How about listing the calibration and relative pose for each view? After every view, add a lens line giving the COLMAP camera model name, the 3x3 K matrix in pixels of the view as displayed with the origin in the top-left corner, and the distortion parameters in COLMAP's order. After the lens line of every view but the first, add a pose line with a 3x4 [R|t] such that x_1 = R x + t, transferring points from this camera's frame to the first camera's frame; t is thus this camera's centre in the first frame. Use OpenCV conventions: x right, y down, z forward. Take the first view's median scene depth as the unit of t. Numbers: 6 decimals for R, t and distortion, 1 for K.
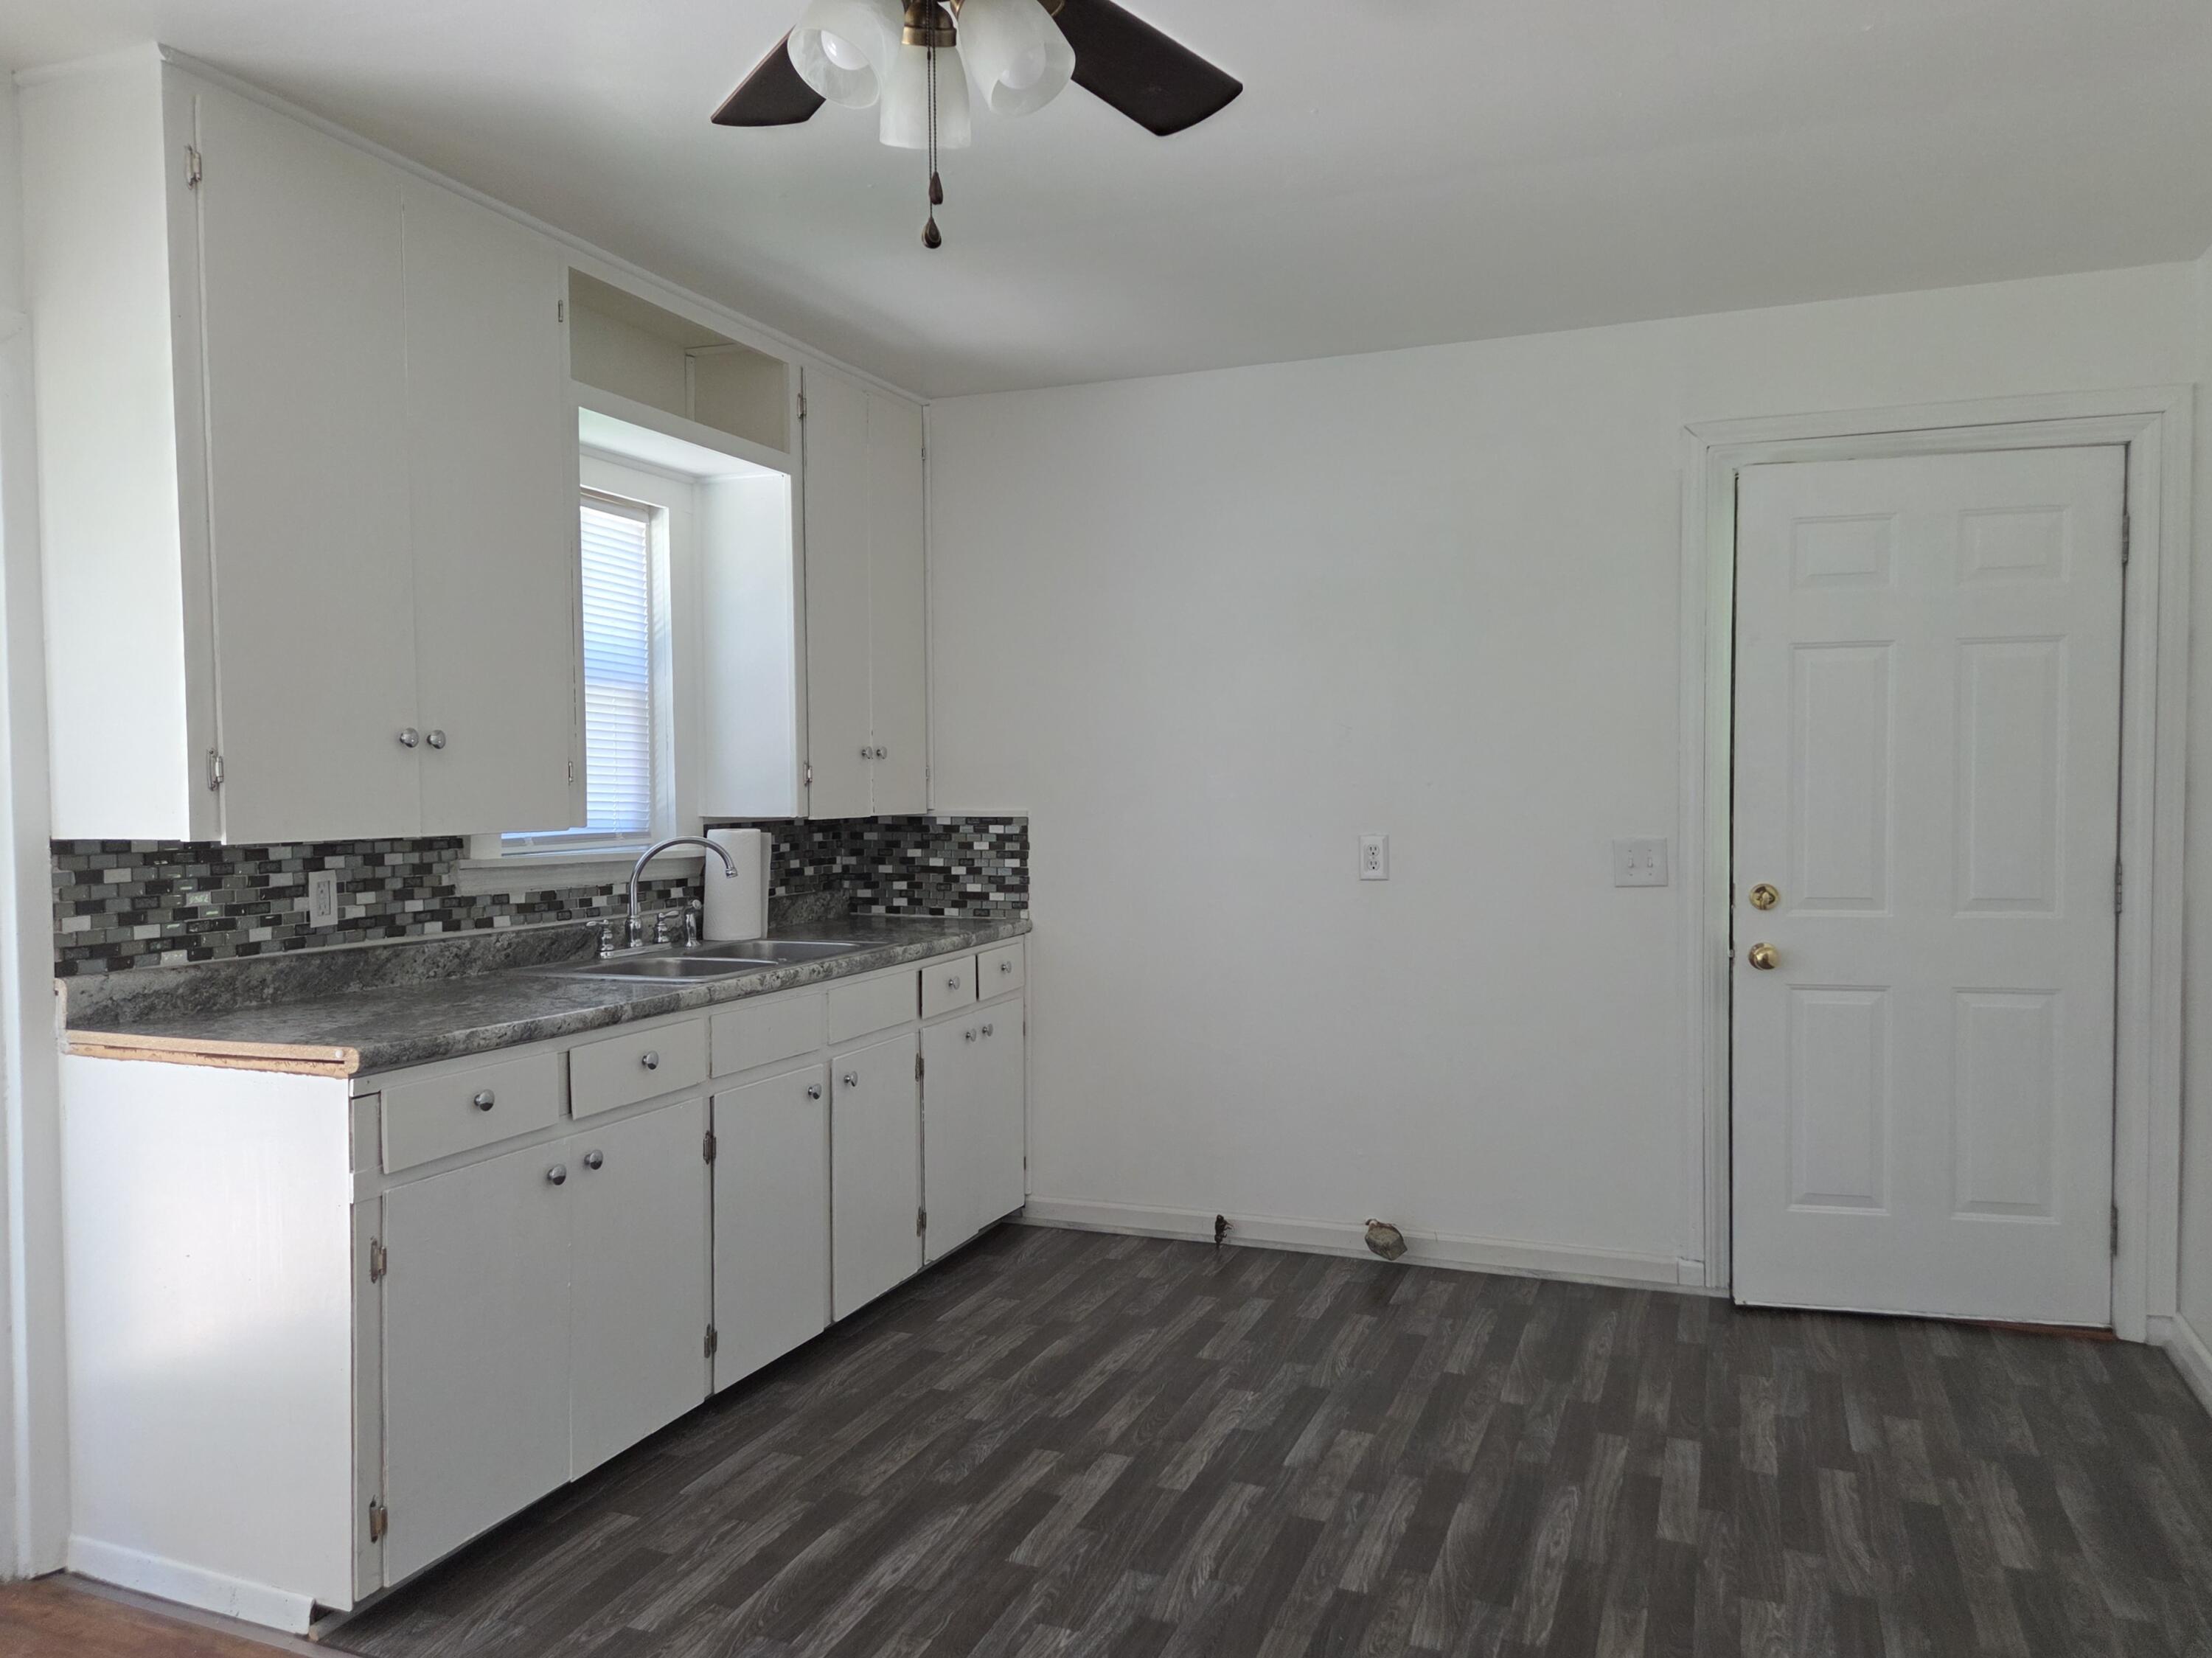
lens RADIAL K [[1600.1, 0, 1111.5], [0, 1600.1, 838.2], [0, 0, 1]] dist [0.046797, -0.005960]
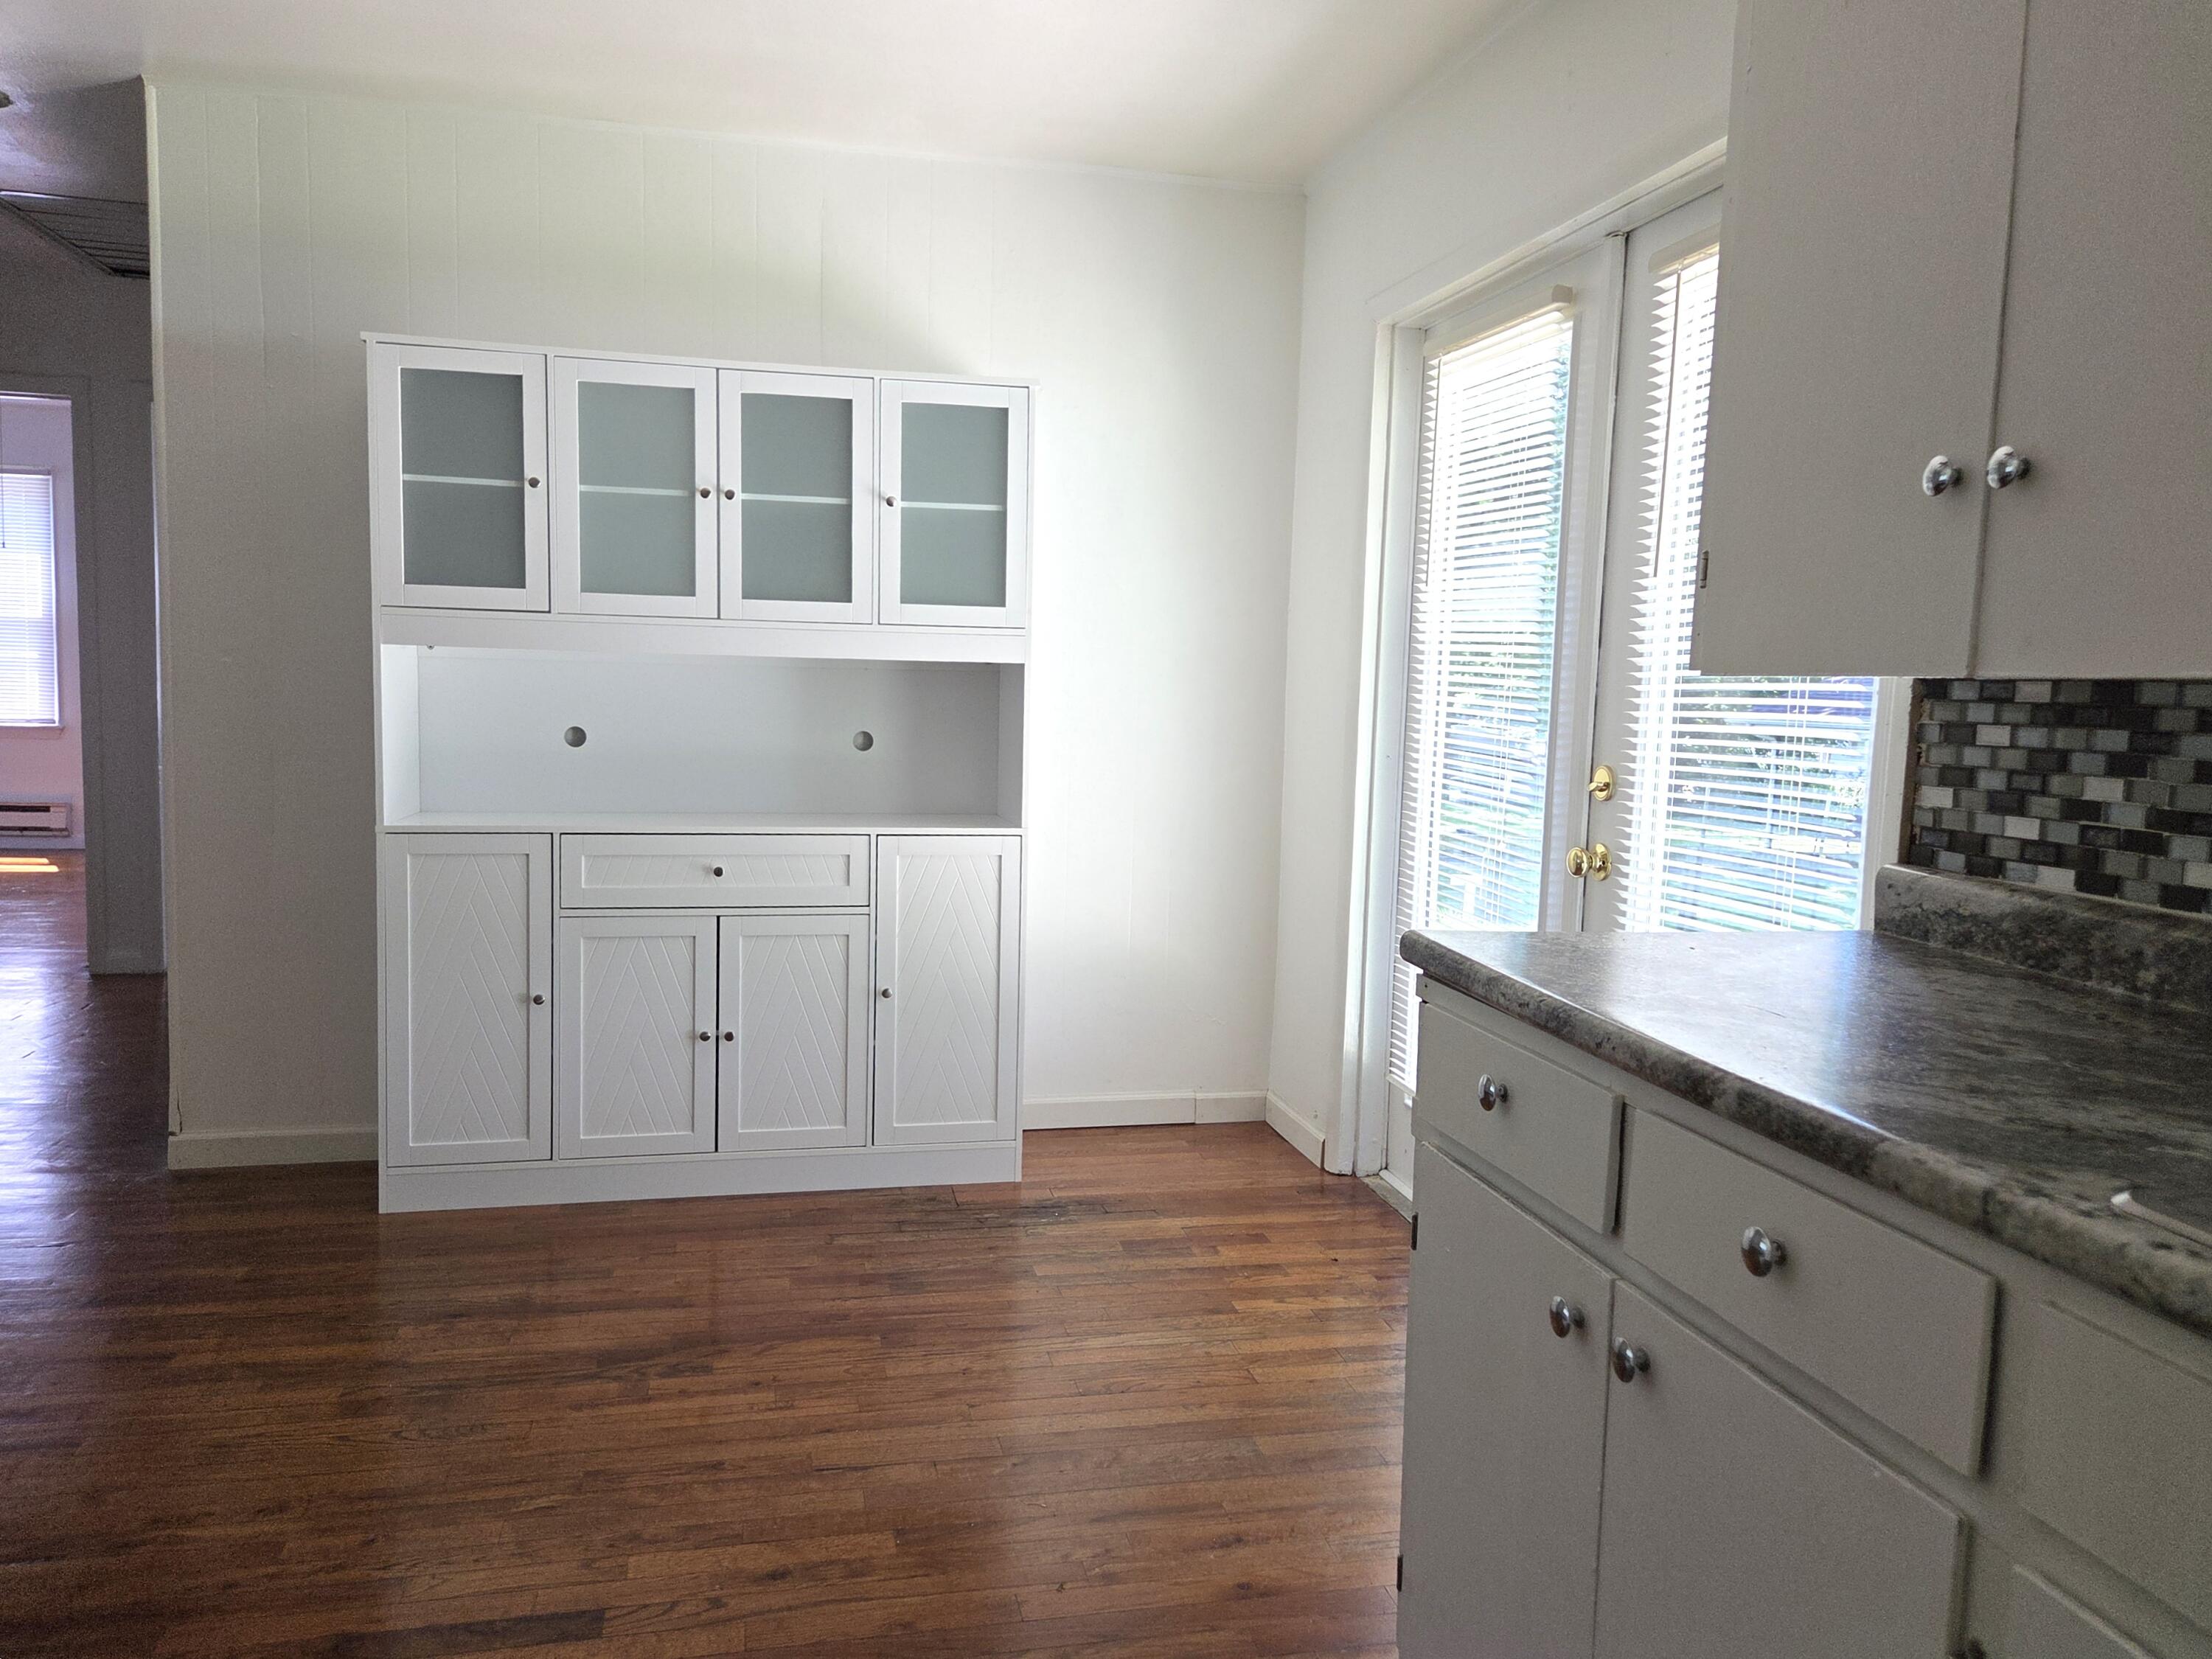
lens RADIAL K [[1600.2, 0, 1098.4], [0, 1600.2, 823.3], [0, 0, 1]] dist [0.046797, -0.005960]
pose [[-0.826060, 0.033966, -0.562558, 0.065075], [-0.040569, 0.992009, 0.119467, -0.005668], [0.562120, 0.121510, -0.818081, 1.292162]]
